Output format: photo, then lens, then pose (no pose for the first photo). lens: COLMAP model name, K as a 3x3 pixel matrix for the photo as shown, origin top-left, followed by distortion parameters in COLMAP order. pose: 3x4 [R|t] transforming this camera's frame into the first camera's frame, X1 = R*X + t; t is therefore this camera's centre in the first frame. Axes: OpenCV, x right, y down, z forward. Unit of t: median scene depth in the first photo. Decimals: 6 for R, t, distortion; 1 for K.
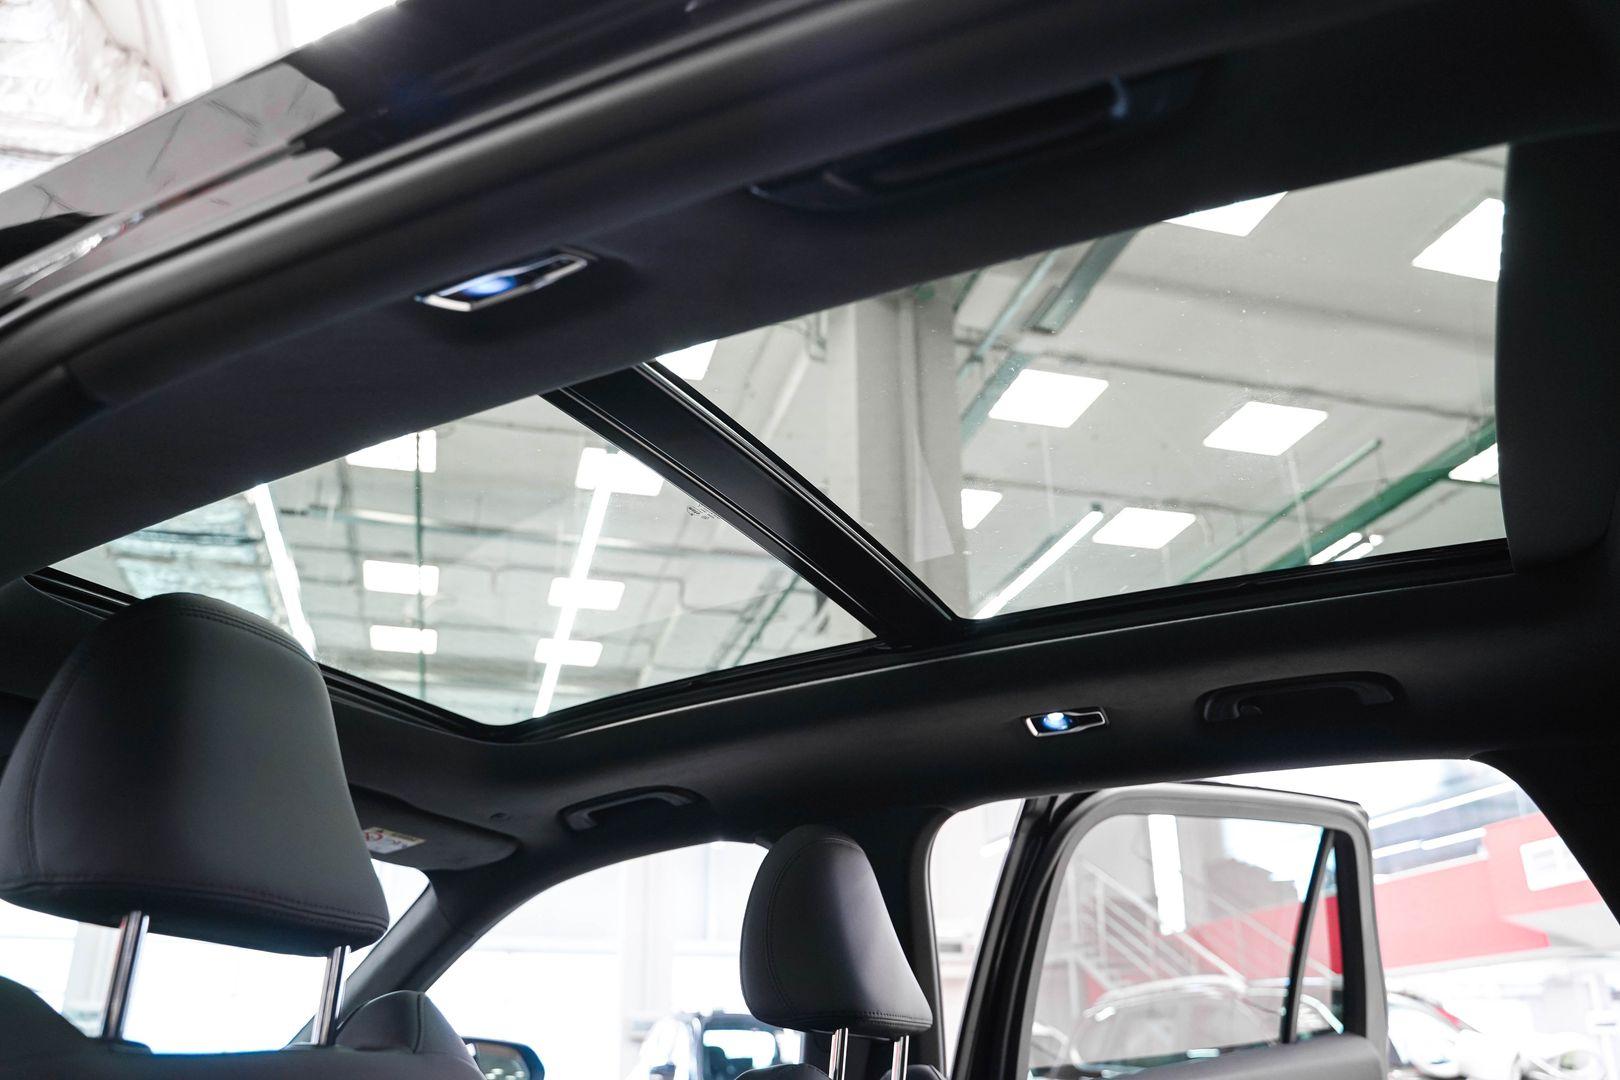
lens RADIAL K [[1308.7, 0, 810.0], [0, 1308.7, 540.0], [0, 0, 1]] dist [-0.122412, 0.096884]
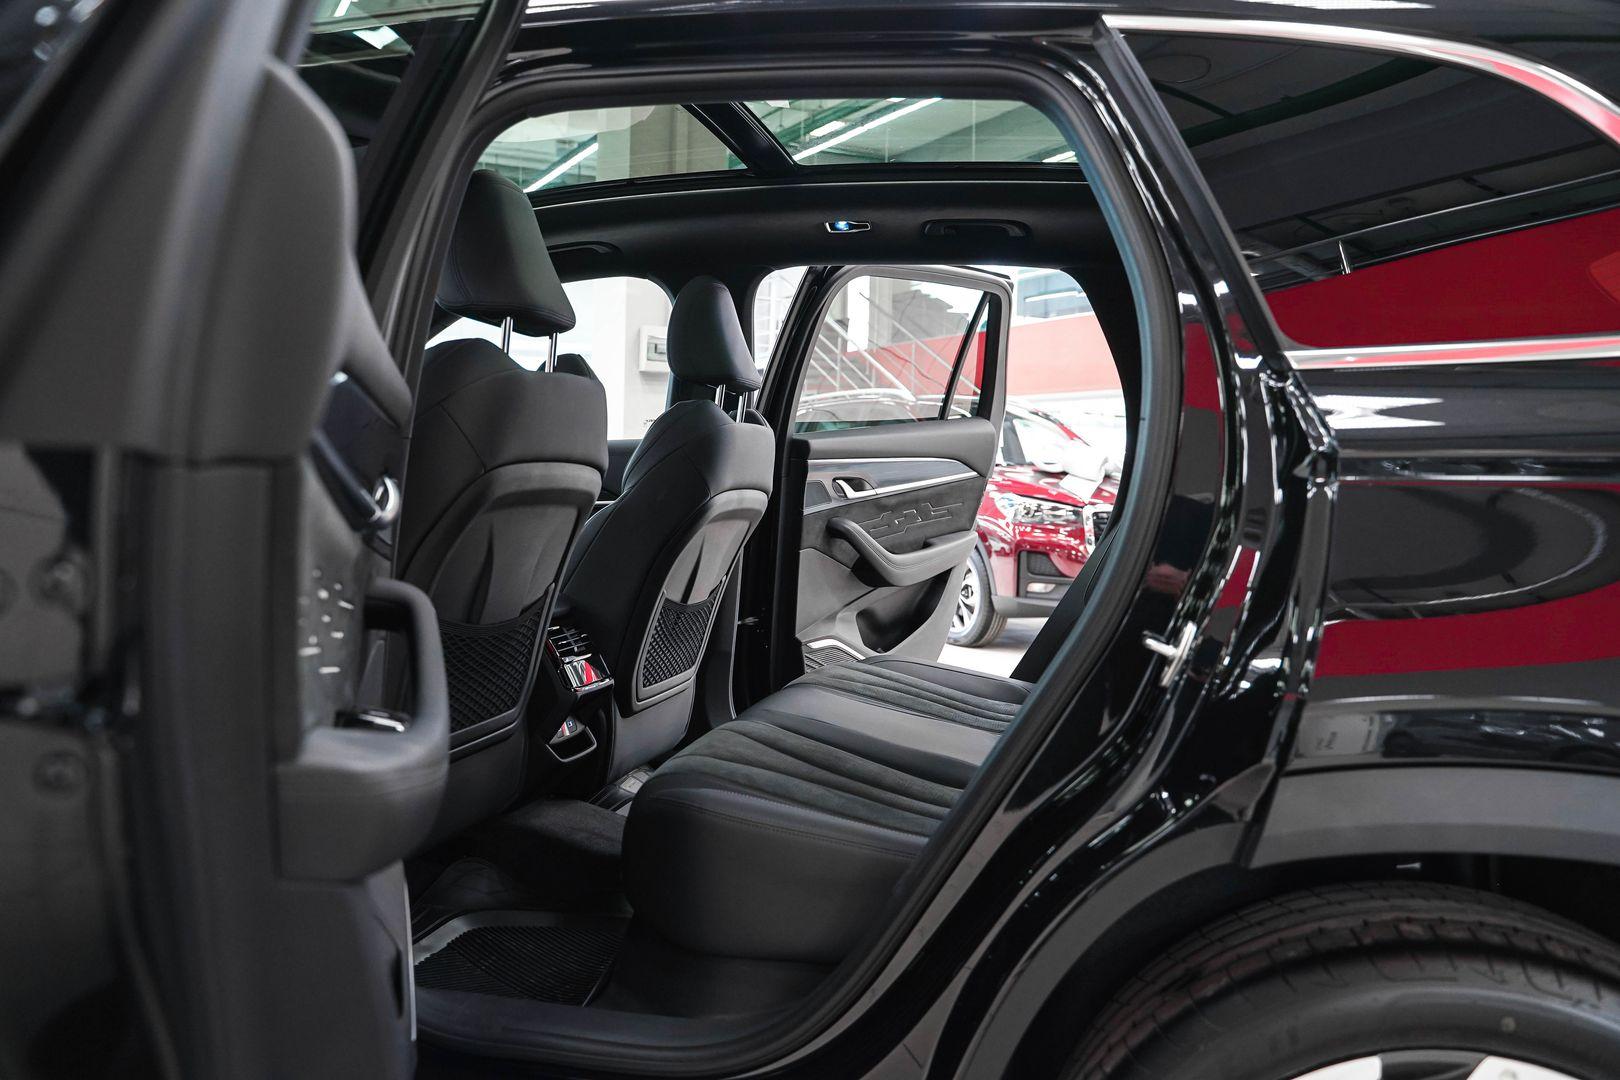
lens RADIAL K [[1308.7, 0, 810.0], [0, 1308.7, 540.0], [0, 0, 1]] dist [-0.122412, 0.096884]
pose [[0.971278, 0.016058, 0.237405, -0.166237], [-0.117230, 0.900525, 0.418702, -0.131660], [-0.207066, -0.434507, 0.876543, -0.447362]]
